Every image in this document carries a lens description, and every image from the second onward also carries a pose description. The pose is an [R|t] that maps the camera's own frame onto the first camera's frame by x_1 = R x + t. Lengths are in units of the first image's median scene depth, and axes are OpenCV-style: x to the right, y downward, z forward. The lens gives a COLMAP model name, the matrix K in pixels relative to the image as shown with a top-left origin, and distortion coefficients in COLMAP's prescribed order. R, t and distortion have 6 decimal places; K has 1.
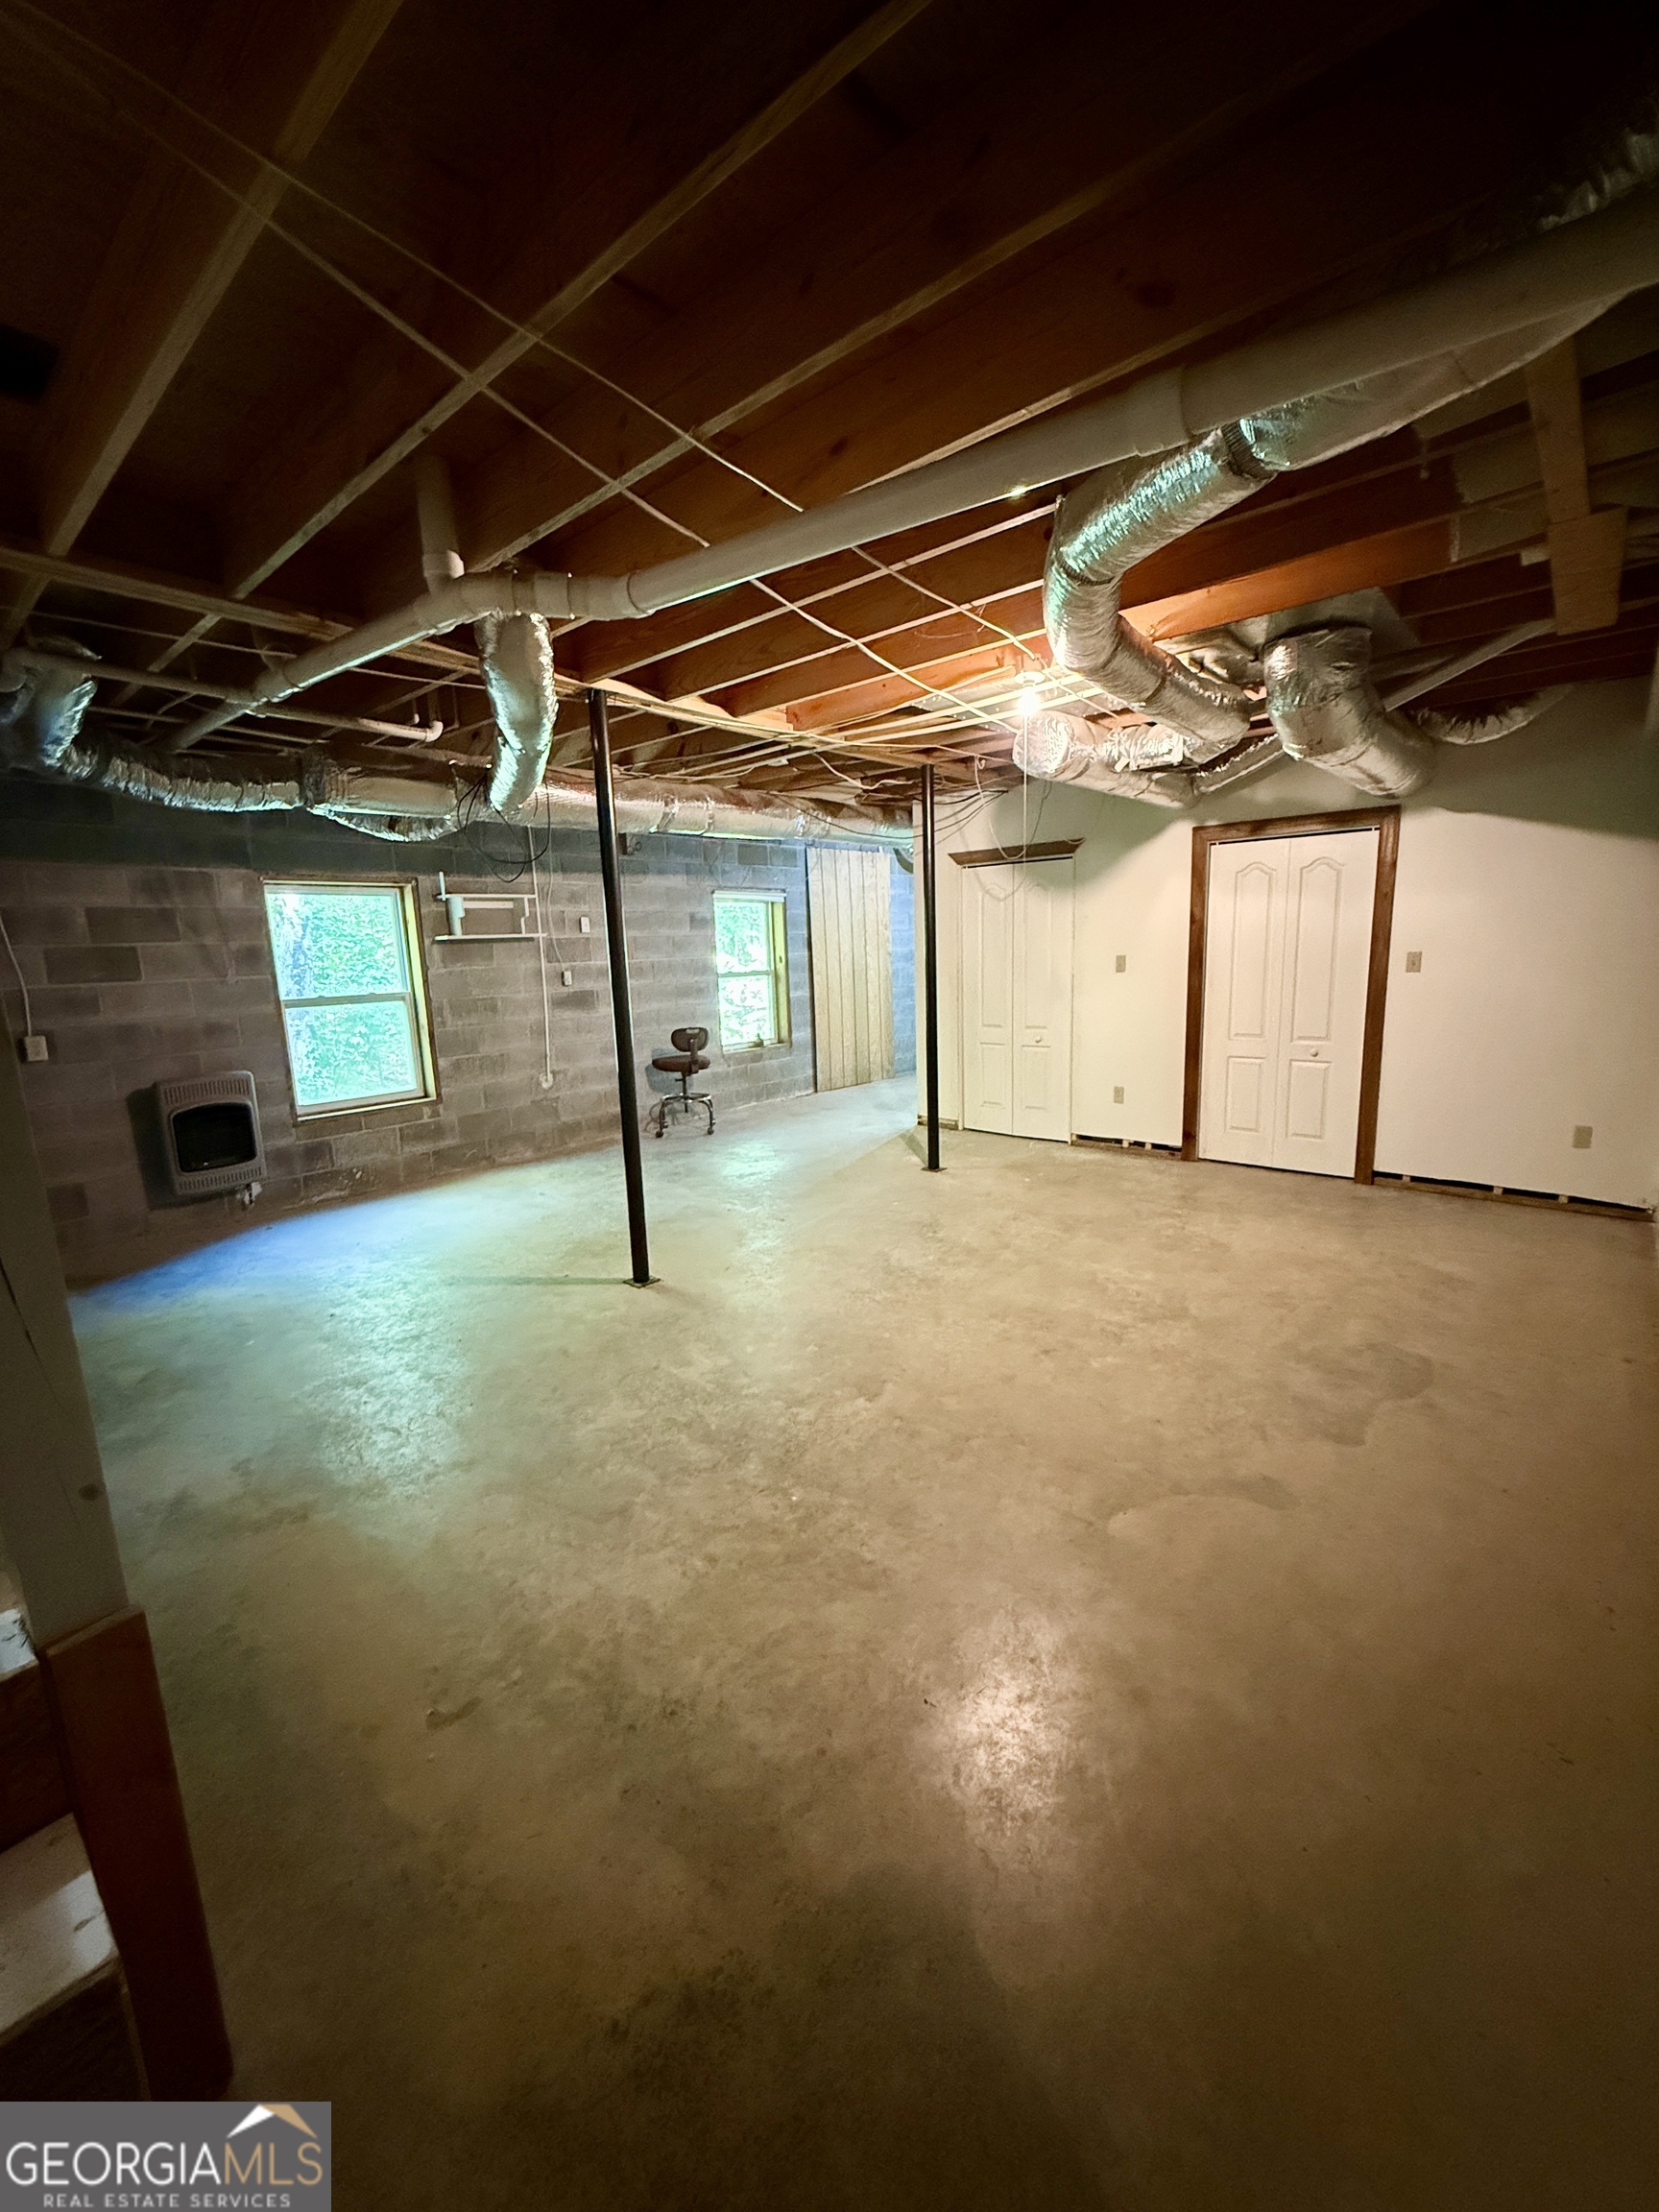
lens RADIAL K [[875.7, 0, 832.1], [0, 875.7, 1103.1], [0, 0, 1]] dist [0.000647, -0.000018]
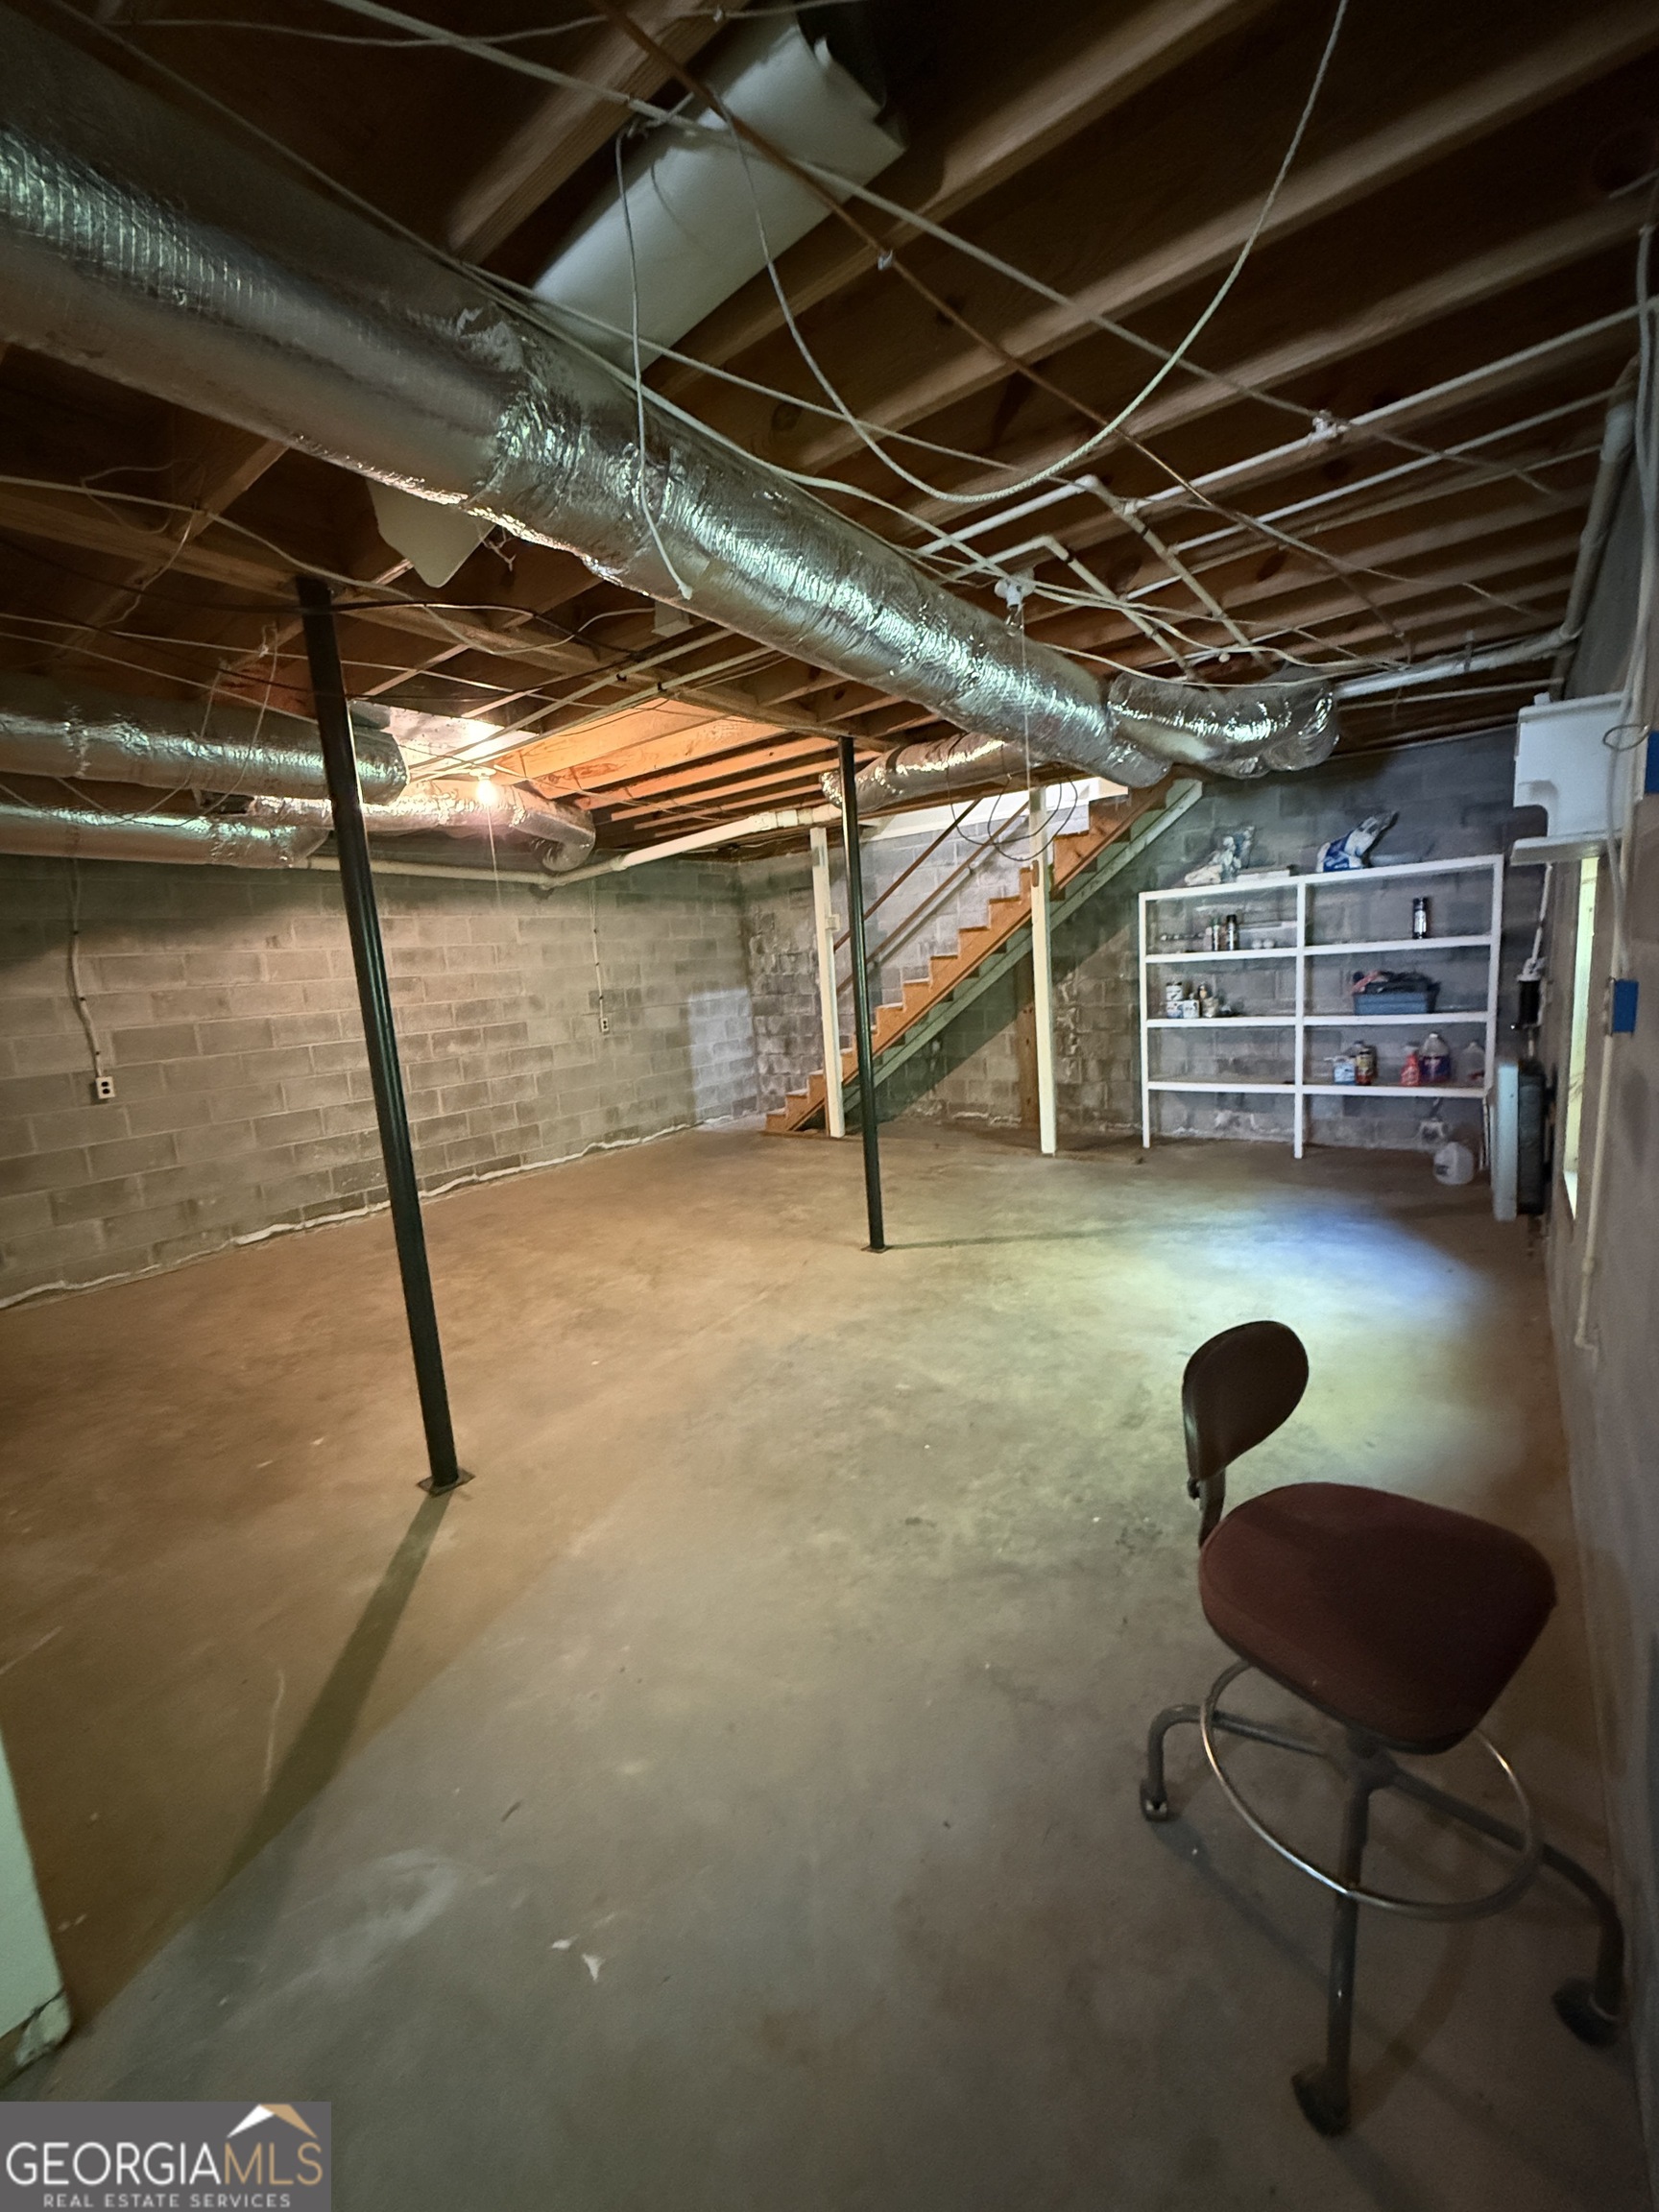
lens RADIAL K [[875.7, 0, 826.4], [0, 875.7, 1104.4], [0, 0, 1]] dist [0.000647, -0.000018]
pose [[-0.992460, 0.113435, -0.046425, -0.120904], [0.091847, 0.939104, 0.331131, -0.352566], [0.081160, 0.324370, -0.942442, 2.002704]]
